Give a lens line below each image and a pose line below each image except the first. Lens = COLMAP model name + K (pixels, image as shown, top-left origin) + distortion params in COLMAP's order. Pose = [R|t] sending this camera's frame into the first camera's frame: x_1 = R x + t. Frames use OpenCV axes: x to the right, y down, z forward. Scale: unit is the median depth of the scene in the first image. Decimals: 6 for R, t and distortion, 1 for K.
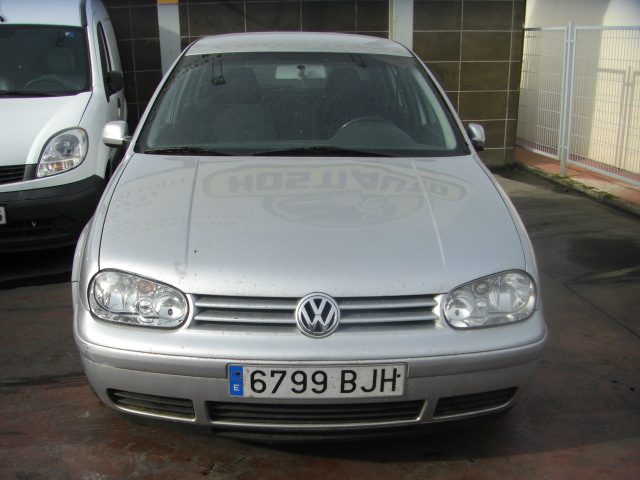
lens RADIAL K [[722.7, 0, 320.0], [0, 722.7, 240.0], [0, 0, 1]] dist [-0.010819, -0.527898]
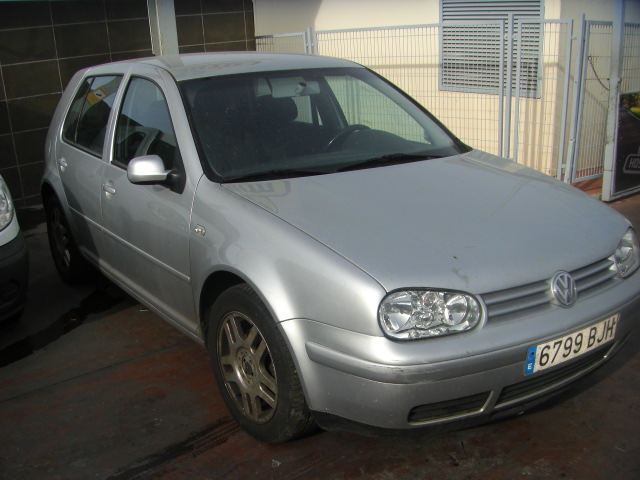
lens RADIAL K [[722.7, 0, 320.0], [0, 722.7, 240.0], [0, 0, 1]] dist [-0.010819, -0.527898]
pose [[0.857413, -0.168293, 0.486334, -0.893540], [0.174707, 0.984083, 0.032525, -0.082083], [-0.484067, 0.057078, 0.873167, 0.165508]]
